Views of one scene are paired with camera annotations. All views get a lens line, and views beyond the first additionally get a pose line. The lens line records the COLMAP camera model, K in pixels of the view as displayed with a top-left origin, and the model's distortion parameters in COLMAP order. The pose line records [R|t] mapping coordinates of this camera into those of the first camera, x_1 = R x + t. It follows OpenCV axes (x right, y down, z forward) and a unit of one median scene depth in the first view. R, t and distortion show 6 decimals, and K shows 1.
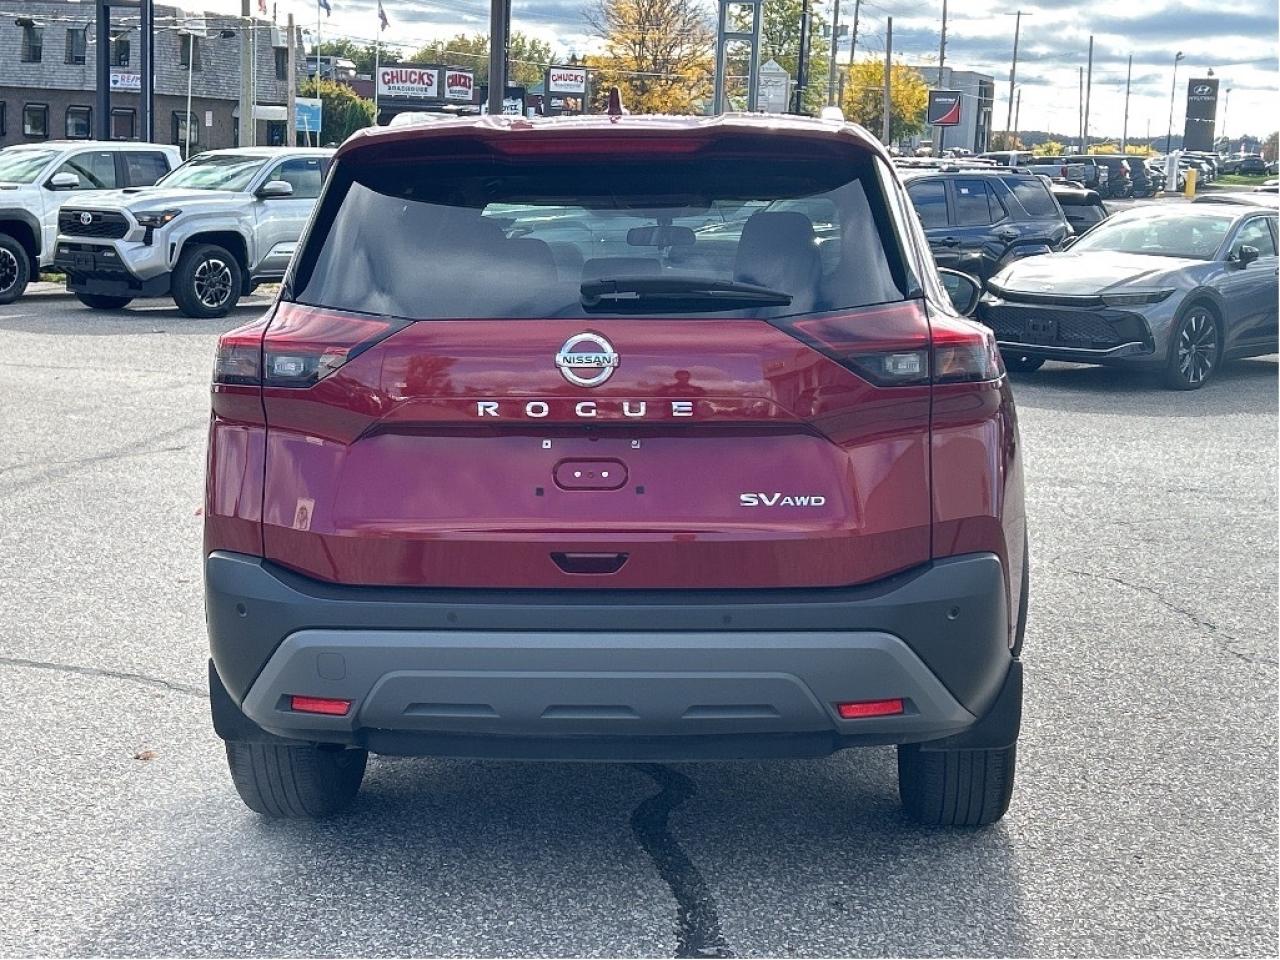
lens RADIAL K [[2136.7, 0, 640.4], [0, 2136.7, 479.9], [0, 0, 1]] dist [0.114017, 0.000000]
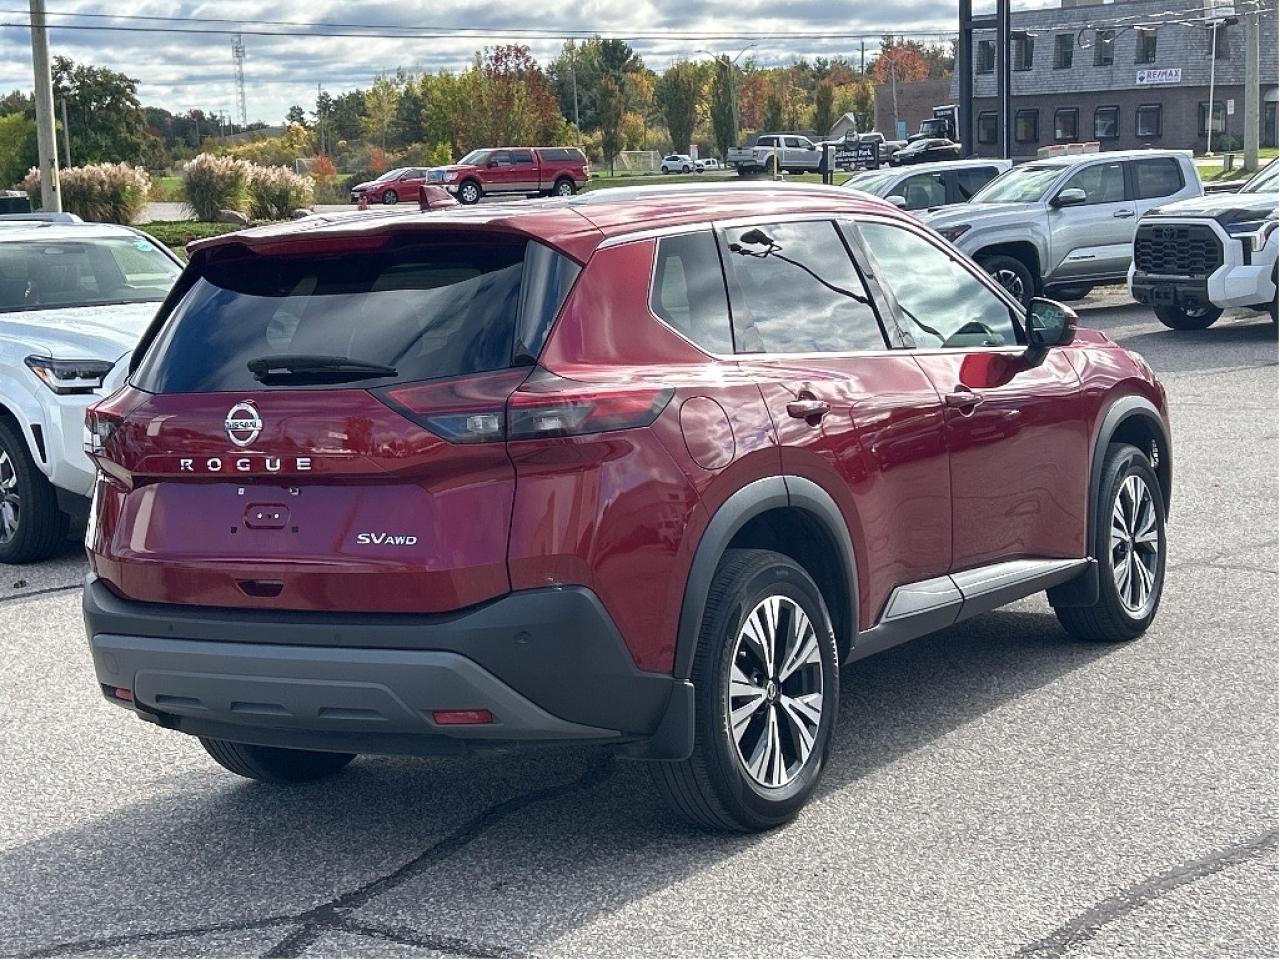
lens RADIAL K [[2136.7, 0, 636.1], [0, 2136.7, 485.4], [0, 0, 1]] dist [0.114017, 0.000000]
pose [[0.873091, 0.002563, -0.487551, 0.767383], [0.001108, 0.999973, 0.007240, -0.029078], [0.487556, -0.006862, 0.873065, 0.021357]]
